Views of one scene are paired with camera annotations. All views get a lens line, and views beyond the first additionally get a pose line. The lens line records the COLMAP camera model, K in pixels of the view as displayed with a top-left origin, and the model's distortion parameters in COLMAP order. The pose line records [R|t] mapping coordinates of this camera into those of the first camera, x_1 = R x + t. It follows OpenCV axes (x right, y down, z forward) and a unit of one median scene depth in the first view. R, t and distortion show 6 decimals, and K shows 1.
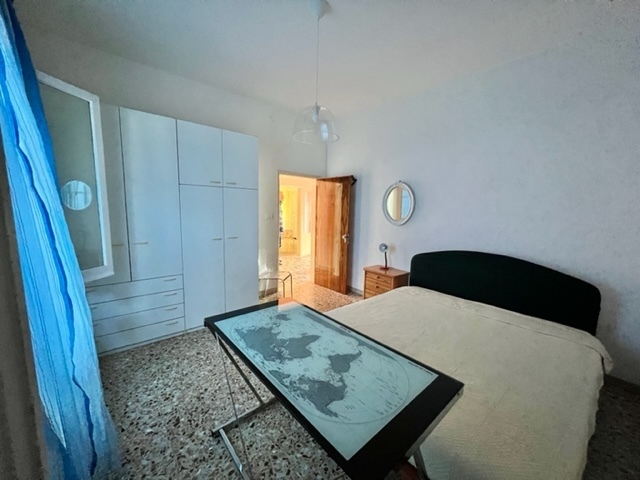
lens RADIAL K [[254.2, 0, 321.1], [0, 254.2, 240.8], [0, 0, 1]] dist [-0.002032, 0.000420]
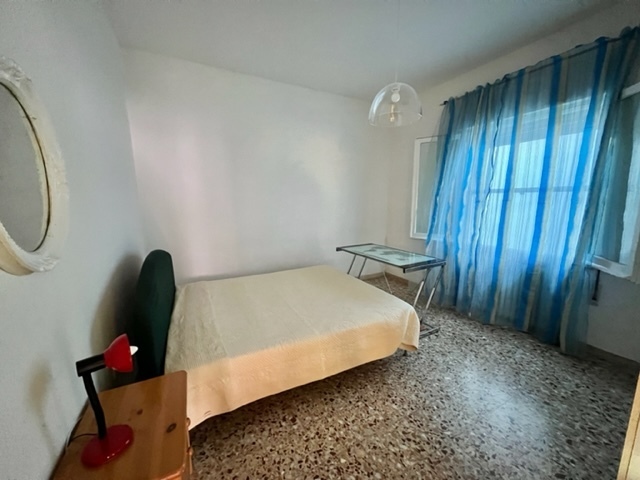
lens RADIAL K [[254.2, 0, 321.1], [0, 254.2, 240.8], [0, 0, 1]] dist [-0.002032, 0.000420]
pose [[-0.973170, -0.051931, 0.224150, 0.005652], [0.012915, 0.960332, 0.278561, -0.276561], [-0.229725, 0.273982, -0.933895, 2.247861]]
